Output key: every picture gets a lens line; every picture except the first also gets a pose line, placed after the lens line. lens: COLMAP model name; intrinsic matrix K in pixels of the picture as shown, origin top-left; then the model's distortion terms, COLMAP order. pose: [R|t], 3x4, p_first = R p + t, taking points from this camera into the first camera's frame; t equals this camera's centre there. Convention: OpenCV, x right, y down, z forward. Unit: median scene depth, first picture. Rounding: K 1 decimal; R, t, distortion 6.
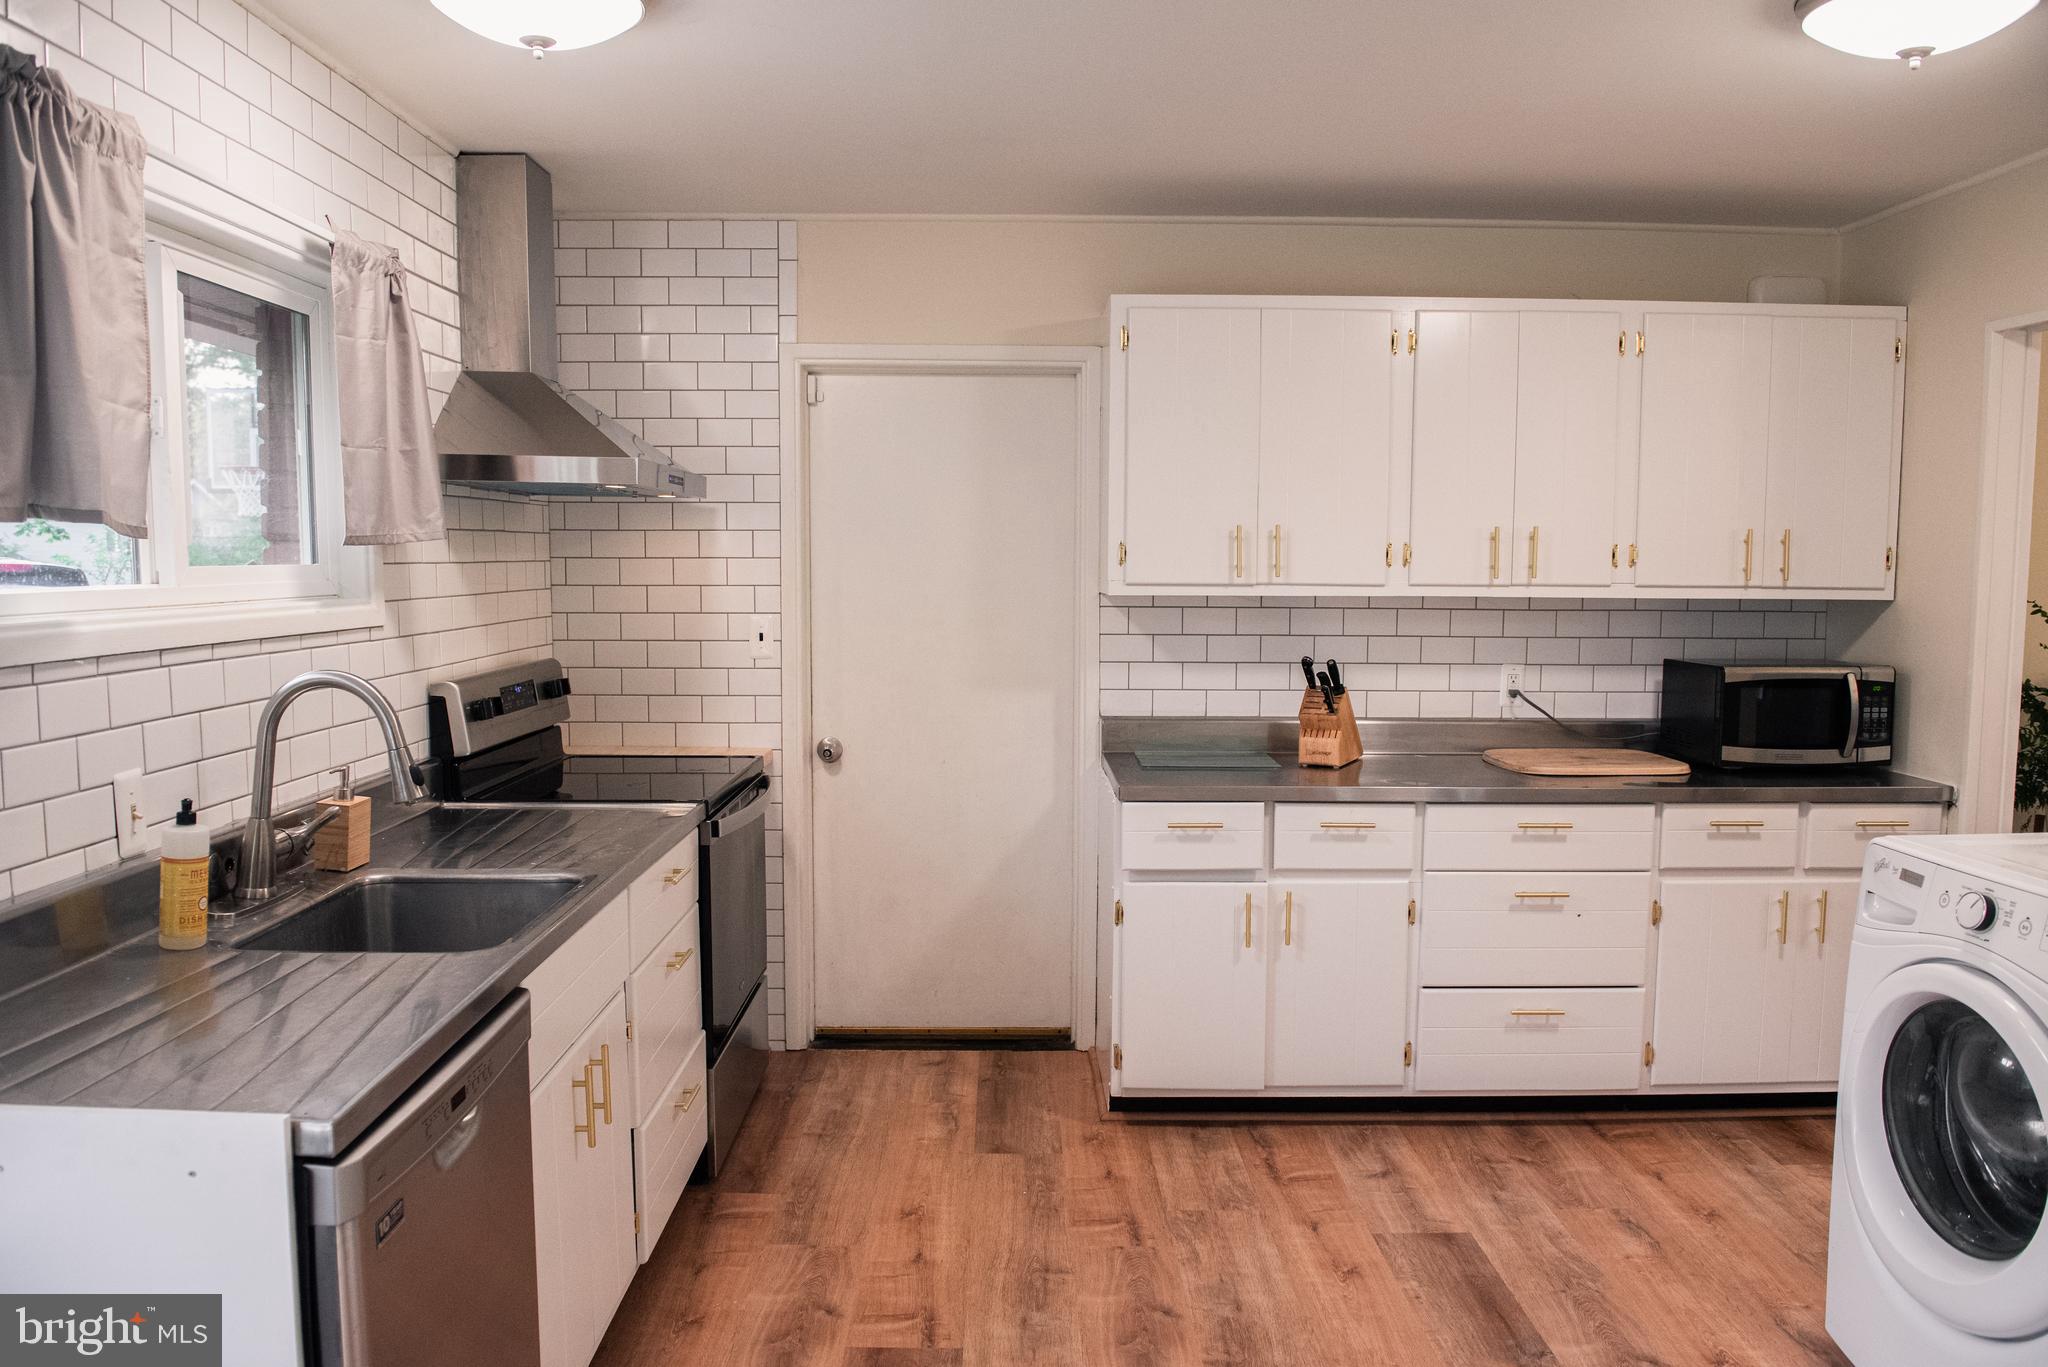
lens RADIAL K [[1442.6, 0, 1024.0], [0, 1442.6, 683.5], [0, 0, 1]] dist [-0.040067, -0.001902]
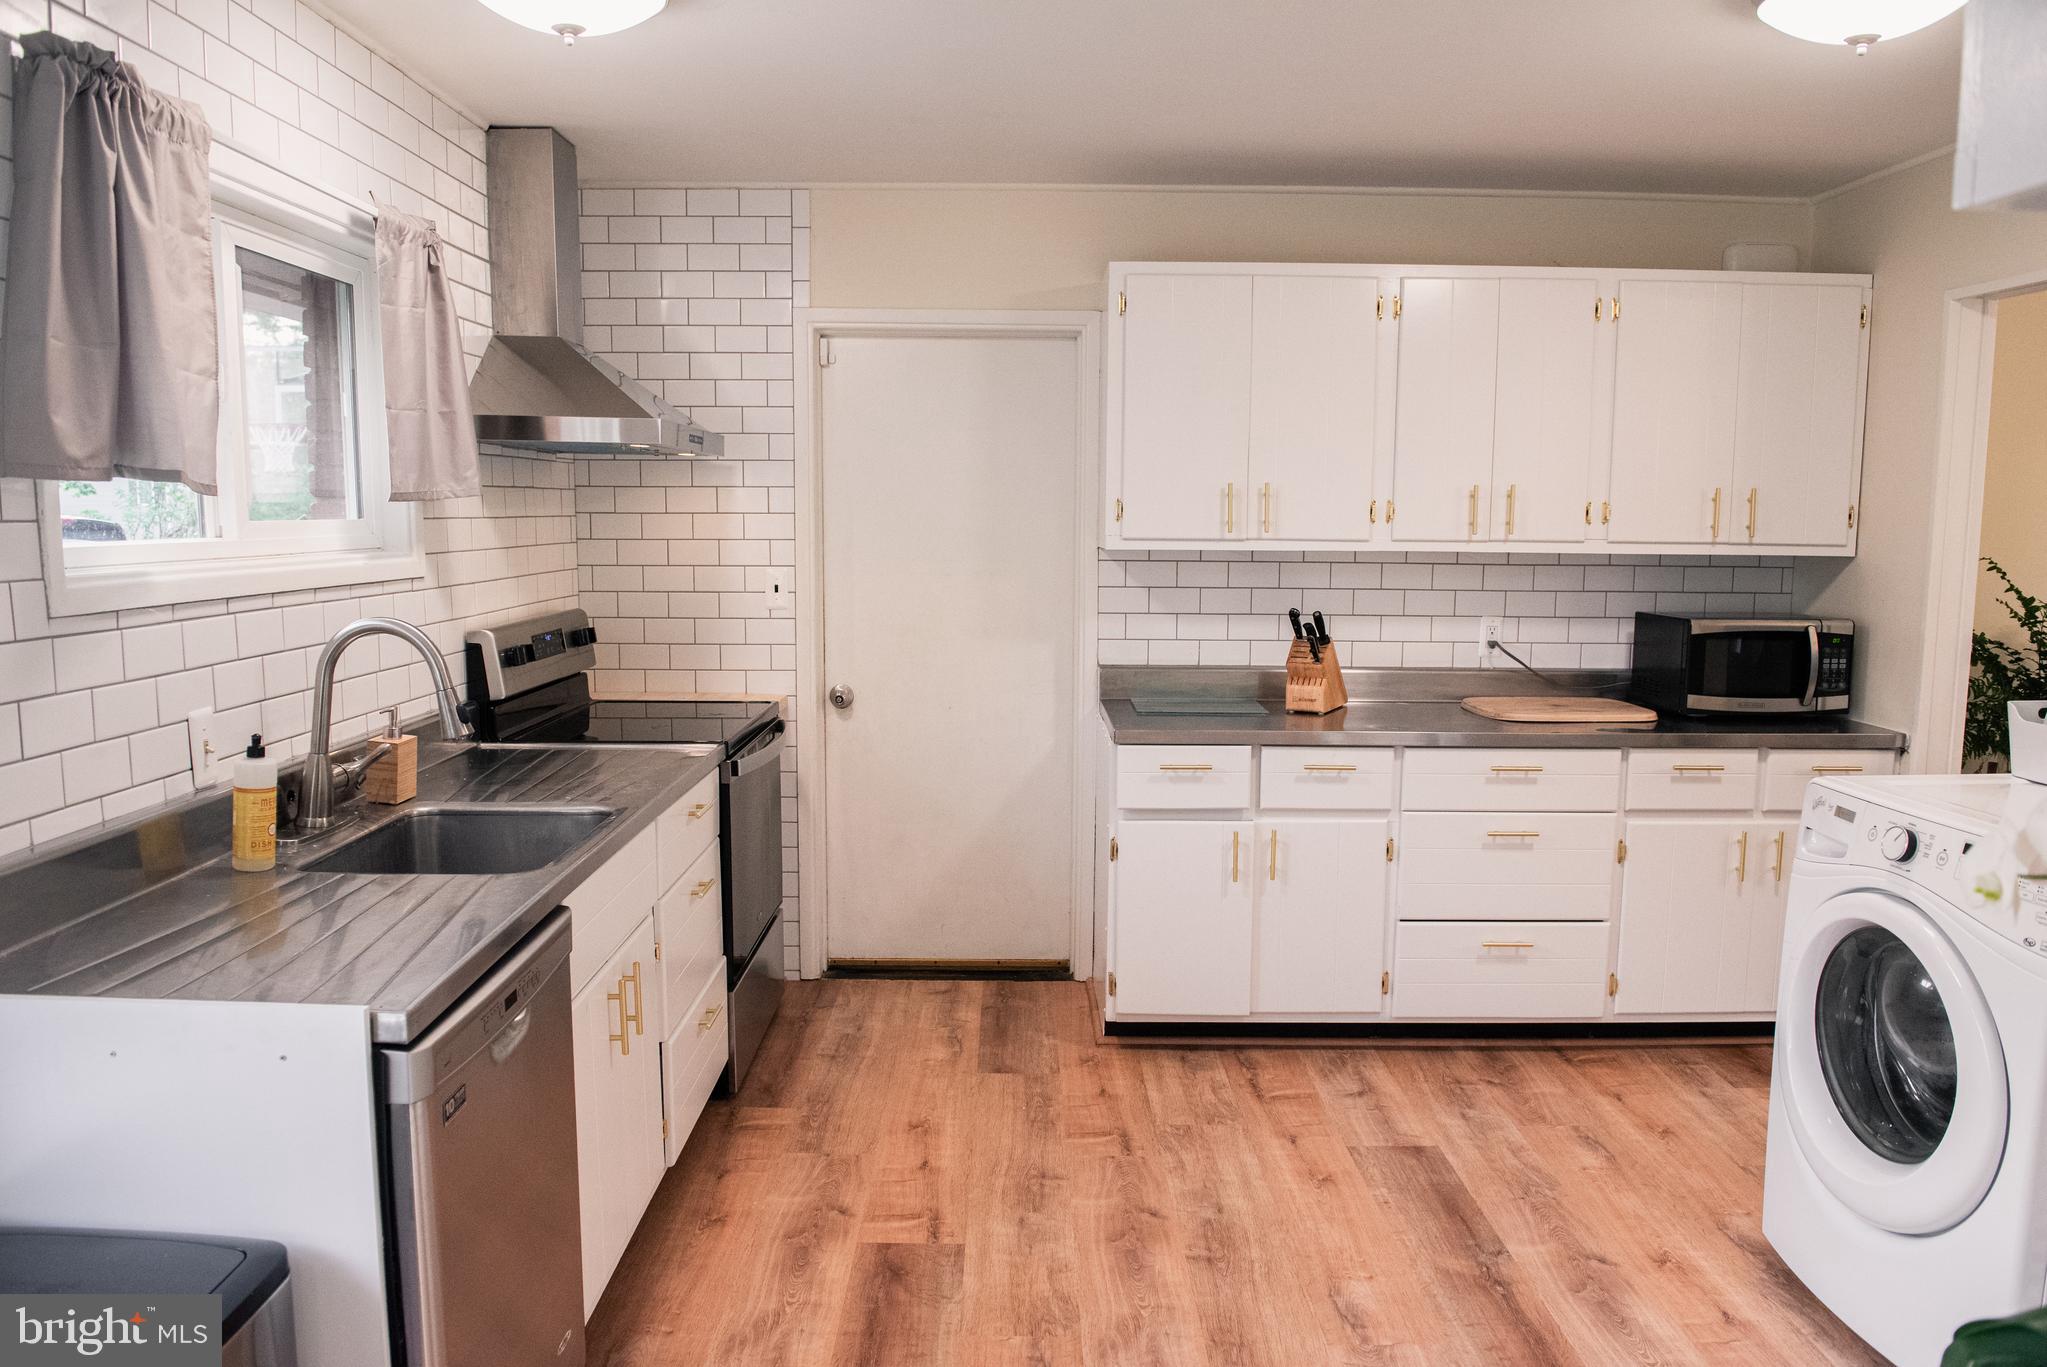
lens RADIAL K [[1418.0, 0, 1015.3], [0, 1418.0, 685.2], [0, 0, 1]] dist [-0.041493, -0.001721]
pose [[0.999933, 0.003138, -0.011161, 0.004864], [-0.002755, 0.999412, 0.034181, 0.003065], [0.011261, -0.034148, 0.999353, -0.043560]]
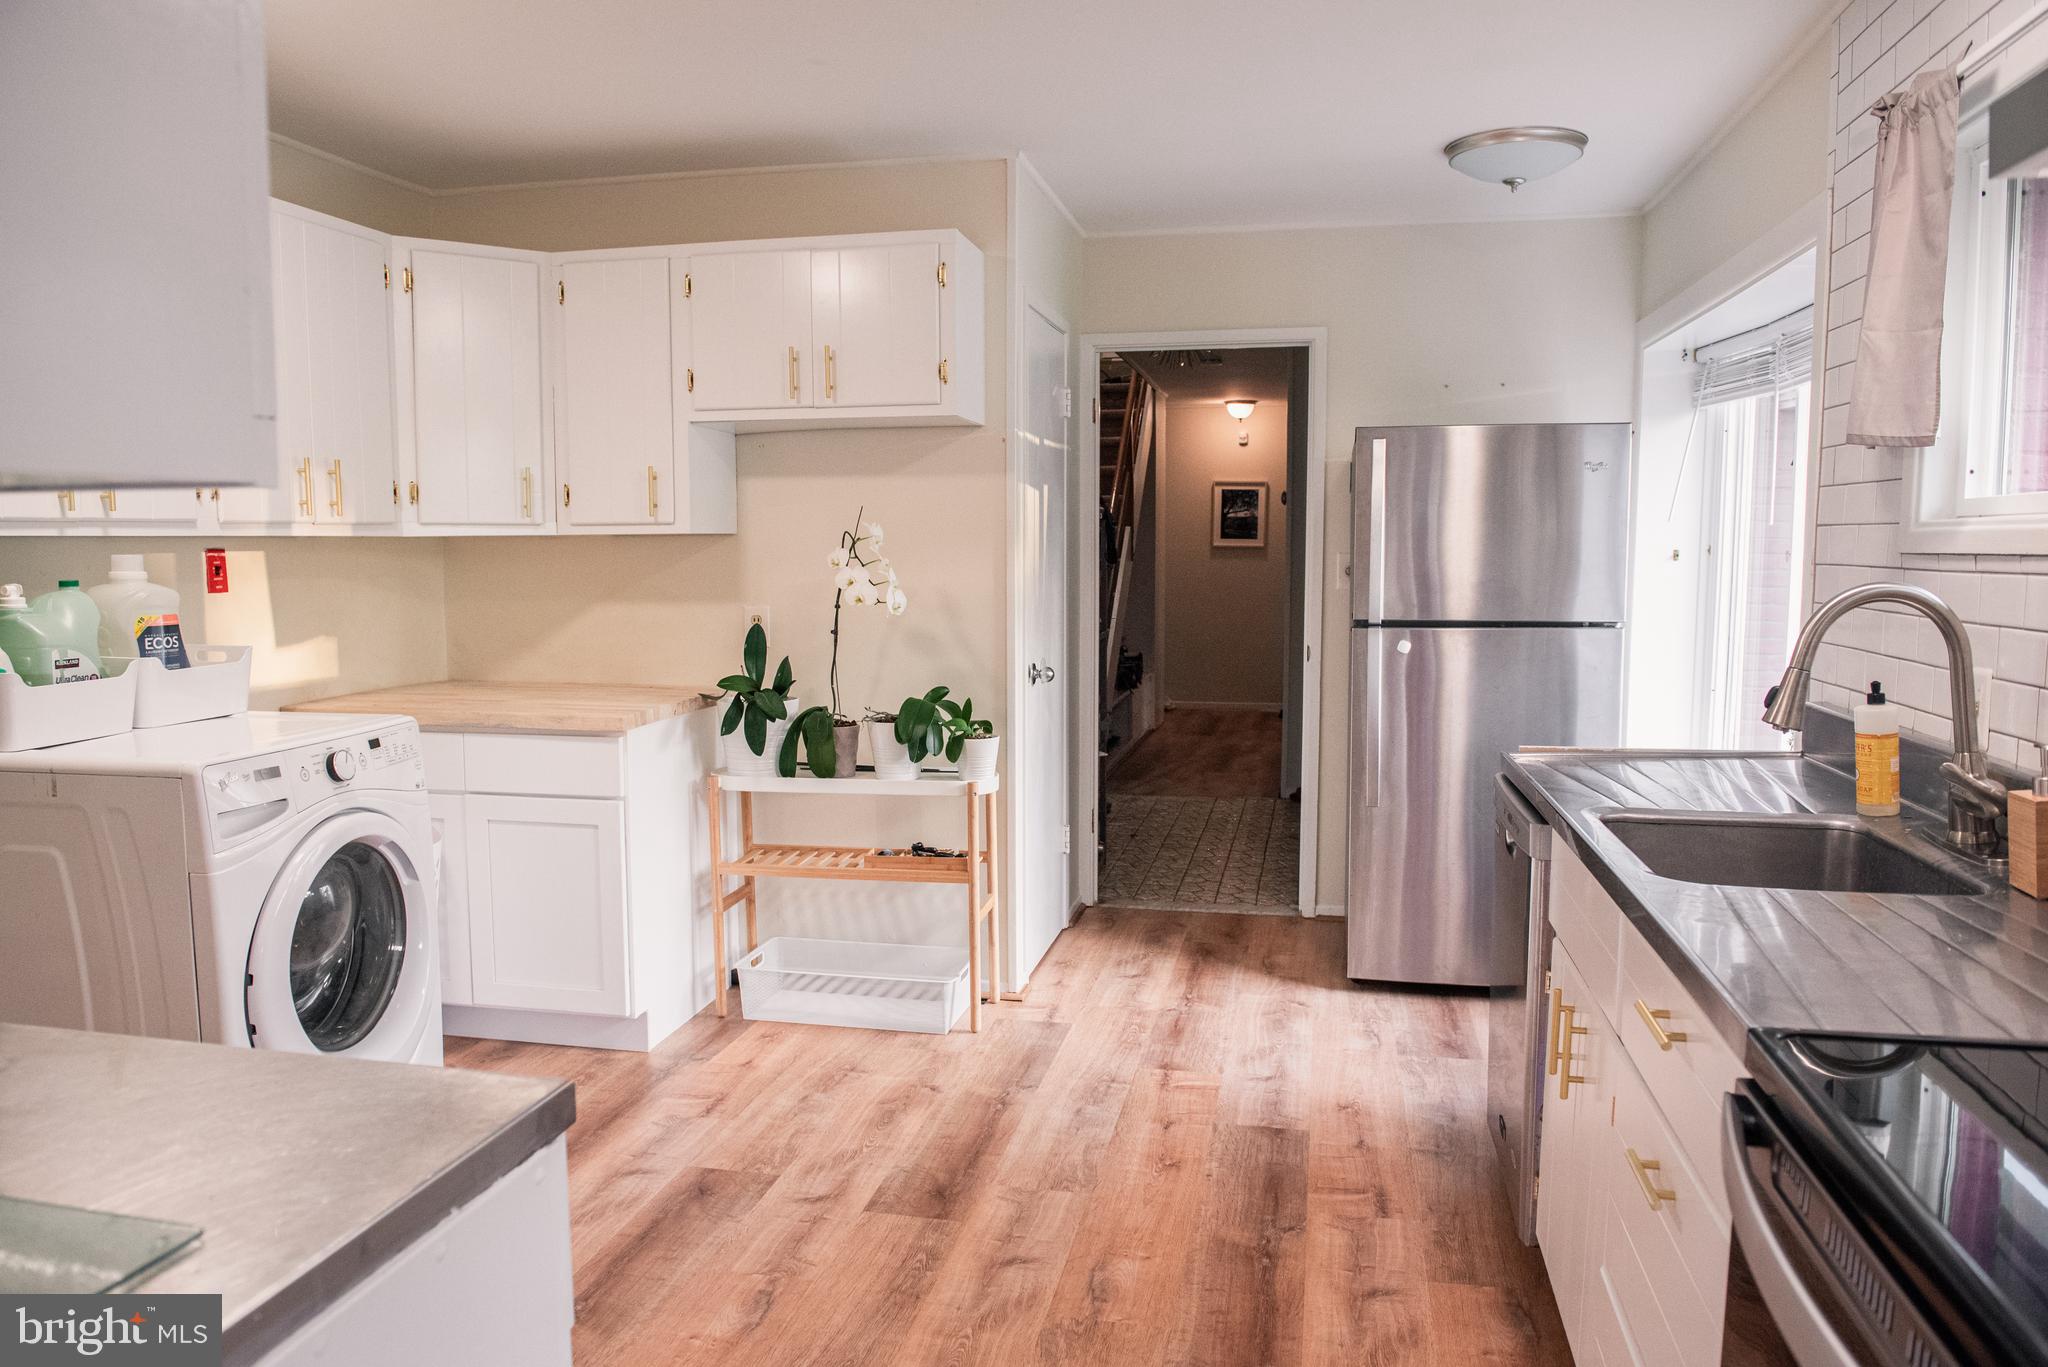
lens RADIAL K [[1442.6, 0, 1024.0], [0, 1442.6, 683.5], [0, 0, 1]] dist [-0.040067, -0.001902]
pose [[-0.975452, -0.022612, 0.219046, -0.112069], [0.017053, 0.983970, 0.177514, -0.077967], [-0.219549, 0.176892, -0.959431, 1.367181]]
